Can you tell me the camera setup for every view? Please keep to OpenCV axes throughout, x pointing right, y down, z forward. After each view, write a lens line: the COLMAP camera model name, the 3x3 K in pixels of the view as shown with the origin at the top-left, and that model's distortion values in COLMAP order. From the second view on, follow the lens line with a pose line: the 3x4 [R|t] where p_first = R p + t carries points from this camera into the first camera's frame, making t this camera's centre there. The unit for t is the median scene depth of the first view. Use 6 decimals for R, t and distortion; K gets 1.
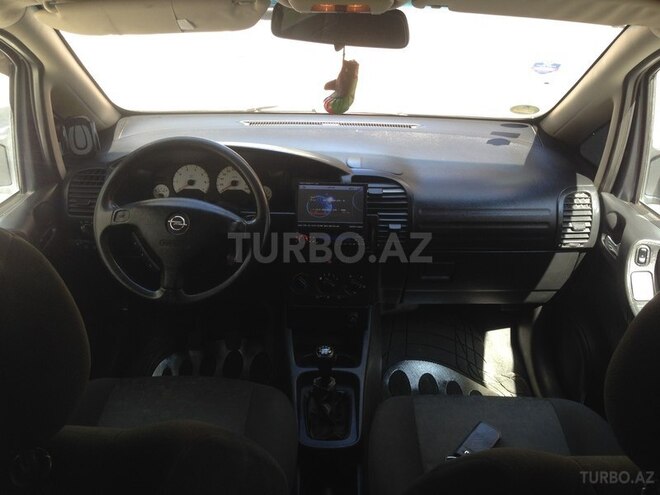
lens RADIAL K [[623.8, 0, 330.0], [0, 623.8, 247.5], [0, 0, 1]] dist [0.144766, -0.276421]
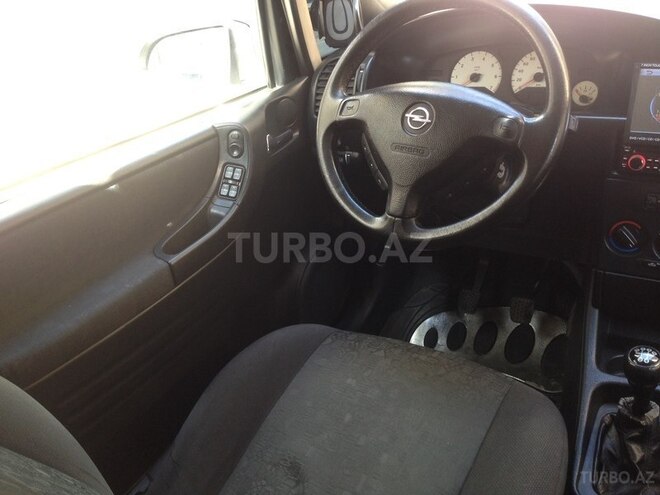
lens RADIAL K [[623.8, 0, 330.0], [0, 623.8, 247.5], [0, 0, 1]] dist [0.144766, -0.276421]
pose [[0.847521, 0.130107, -0.514568, 0.030843], [-0.095883, 0.991070, 0.092665, 0.037210], [0.522030, -0.029197, 0.852427, 0.330766]]
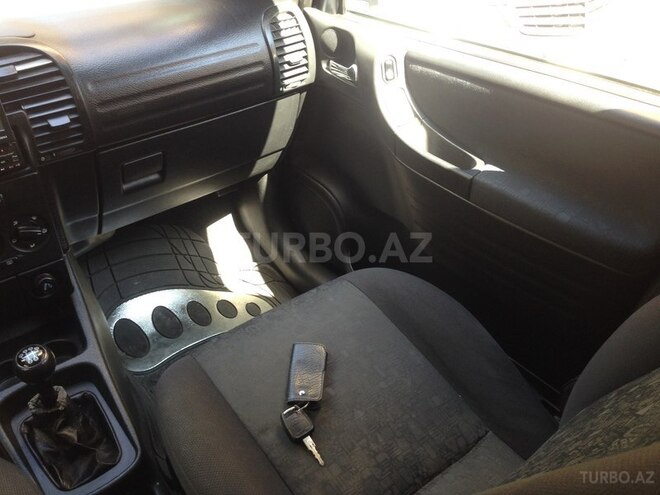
lens RADIAL K [[623.8, 0, 330.0], [0, 623.8, 247.5], [0, 0, 1]] dist [0.144766, -0.276421]
pose [[0.782800, -0.373436, 0.497765, -0.044241], [0.279948, 0.925734, 0.254254, -0.003209], [-0.555745, -0.059682, 0.829208, 0.323310]]
